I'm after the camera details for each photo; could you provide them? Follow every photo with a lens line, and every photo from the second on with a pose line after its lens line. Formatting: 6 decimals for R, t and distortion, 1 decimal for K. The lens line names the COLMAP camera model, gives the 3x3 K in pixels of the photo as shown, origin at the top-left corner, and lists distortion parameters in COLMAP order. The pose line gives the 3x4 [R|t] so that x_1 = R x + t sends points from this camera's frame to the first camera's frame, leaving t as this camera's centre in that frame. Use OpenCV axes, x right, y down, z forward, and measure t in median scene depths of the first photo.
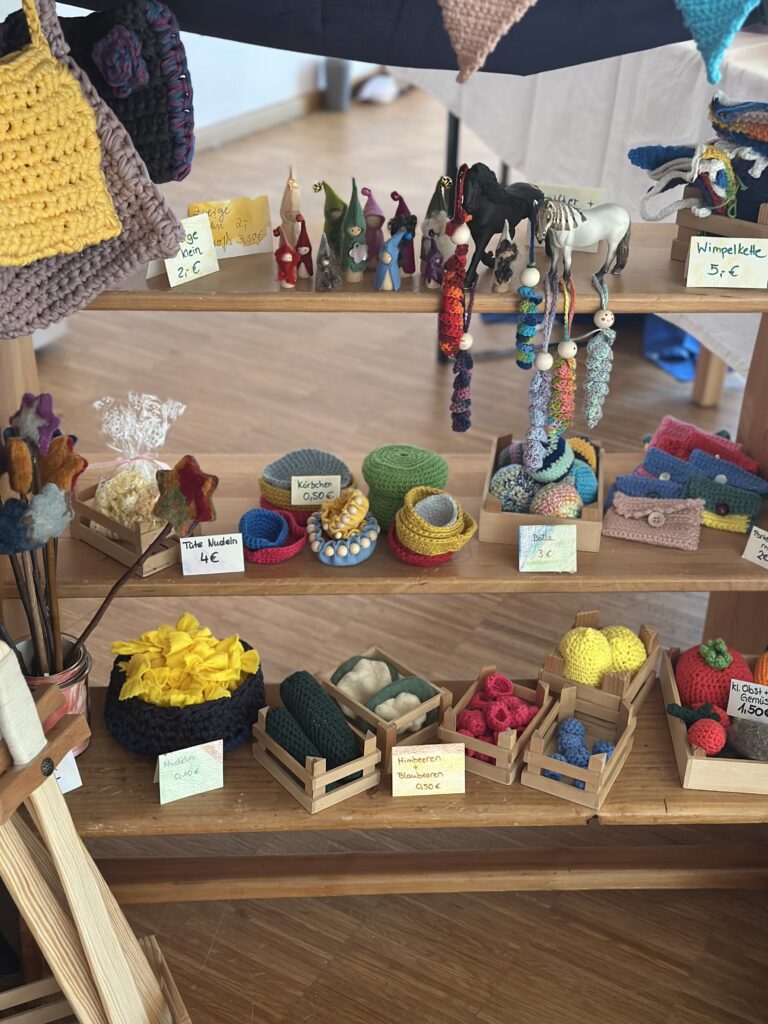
lens RADIAL K [[1487.8, 0, 384.0], [0, 1487.8, 512.0], [0, 0, 1]] dist [0.154052, -0.036112]
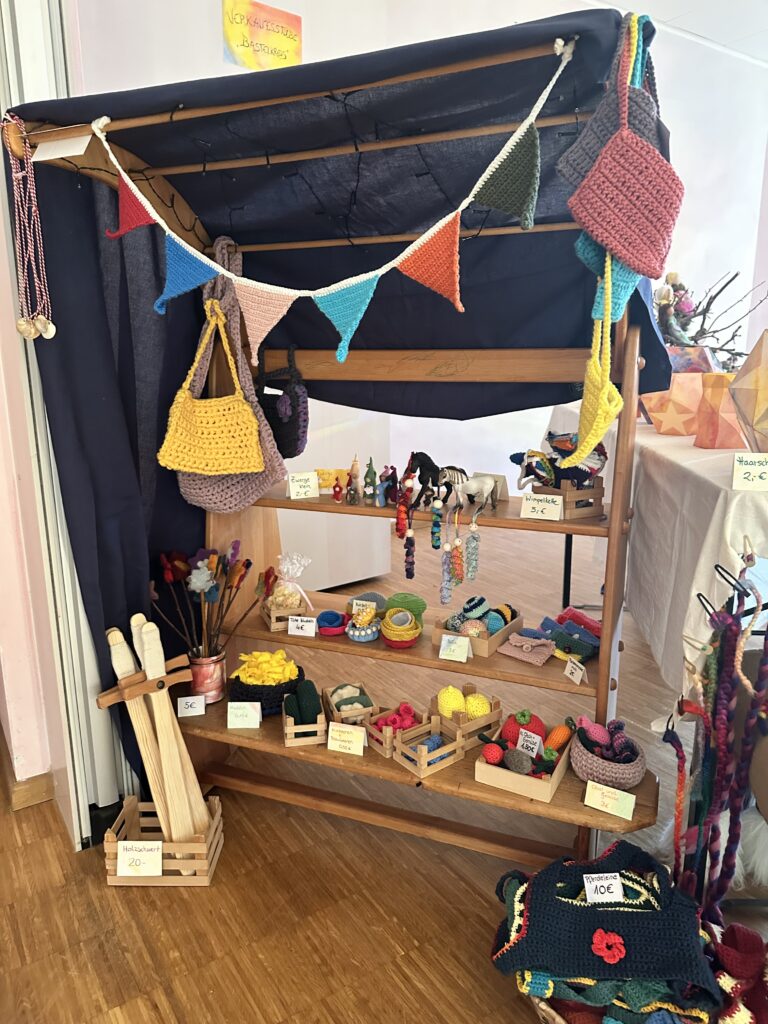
lens RADIAL K [[718.8, 0, 384.0], [0, 718.8, 512.0], [0, 0, 1]] dist [0.082951, -0.000488]
pose [[0.896808, 0.061506, -0.438123, 0.465907], [-0.184676, 0.951931, -0.244381, 0.111096], [0.402032, 0.300073, 0.865058, 0.105355]]
